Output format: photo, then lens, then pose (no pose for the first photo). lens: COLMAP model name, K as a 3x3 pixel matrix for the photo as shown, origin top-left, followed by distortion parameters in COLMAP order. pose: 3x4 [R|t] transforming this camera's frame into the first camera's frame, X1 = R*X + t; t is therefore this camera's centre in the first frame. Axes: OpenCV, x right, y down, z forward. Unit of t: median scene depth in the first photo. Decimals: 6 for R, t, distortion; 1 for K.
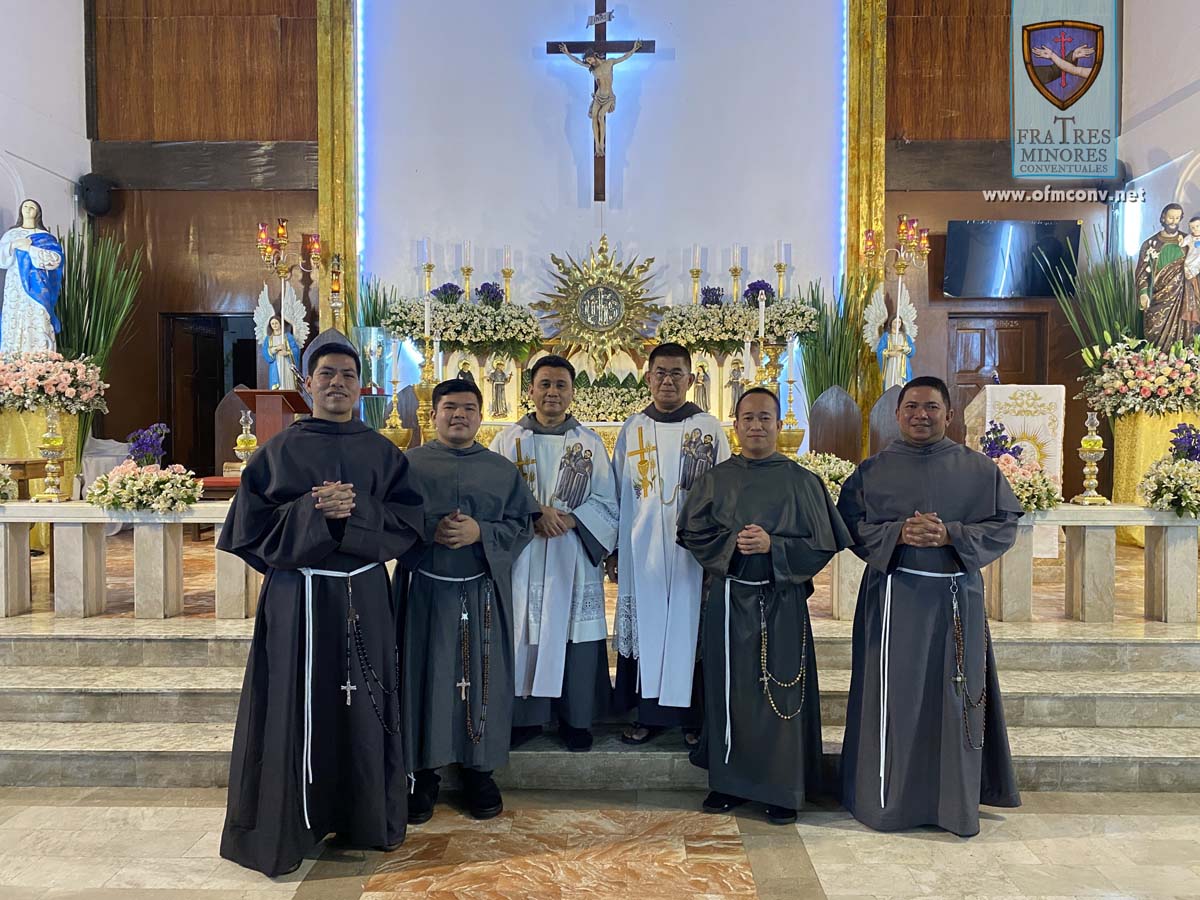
lens RADIAL K [[904.7, 0, 614.9], [0, 904.7, 448.4], [0, 0, 1]] dist [0.087487, -0.134369]
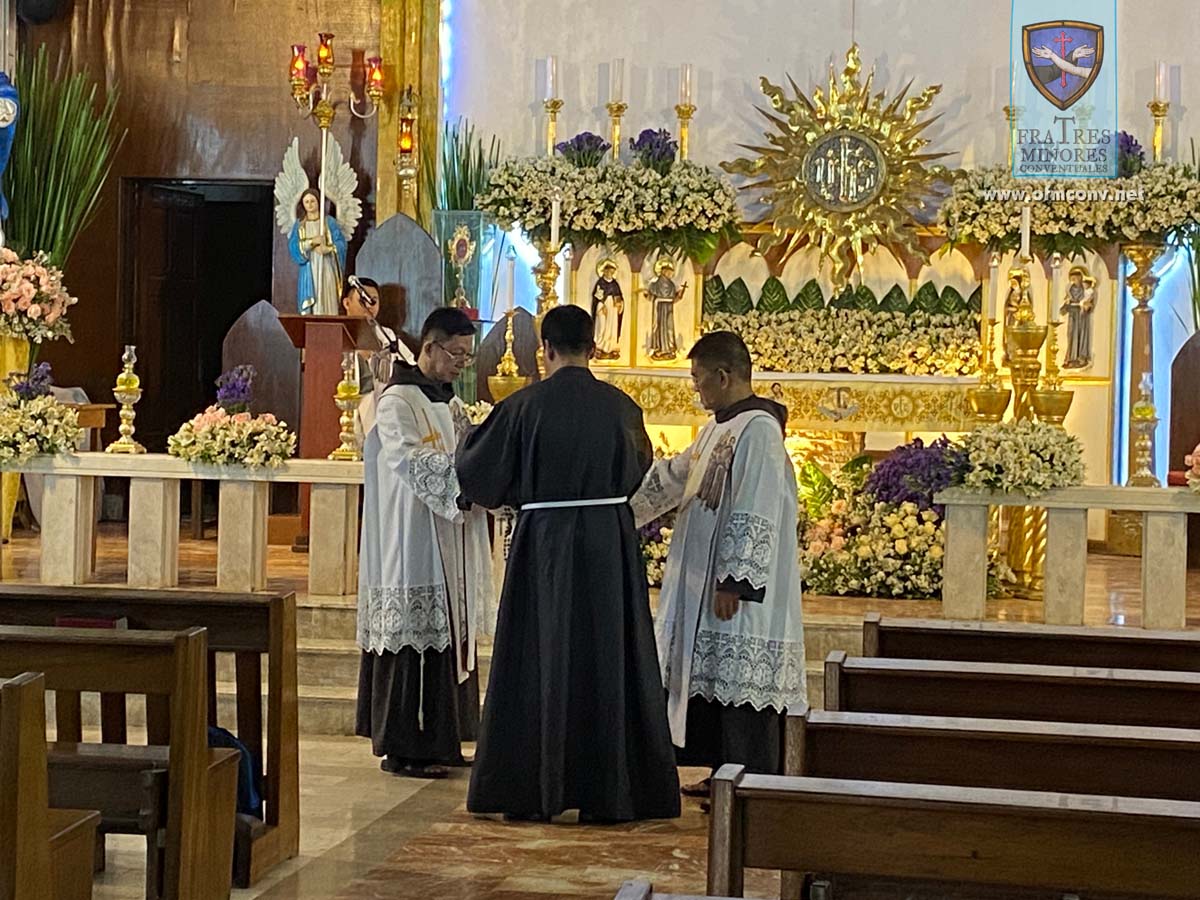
lens RADIAL K [[2861.1, 0, 601.0], [0, 2861.1, 412.4], [0, 0, 1]] dist [0.198649, -0.376987]
pose [[0.985111, 0.025783, -0.169977, 0.154363], [-0.027207, 0.999611, -0.006054, 0.013056], [0.169755, 0.010589, 0.985429, -0.864368]]
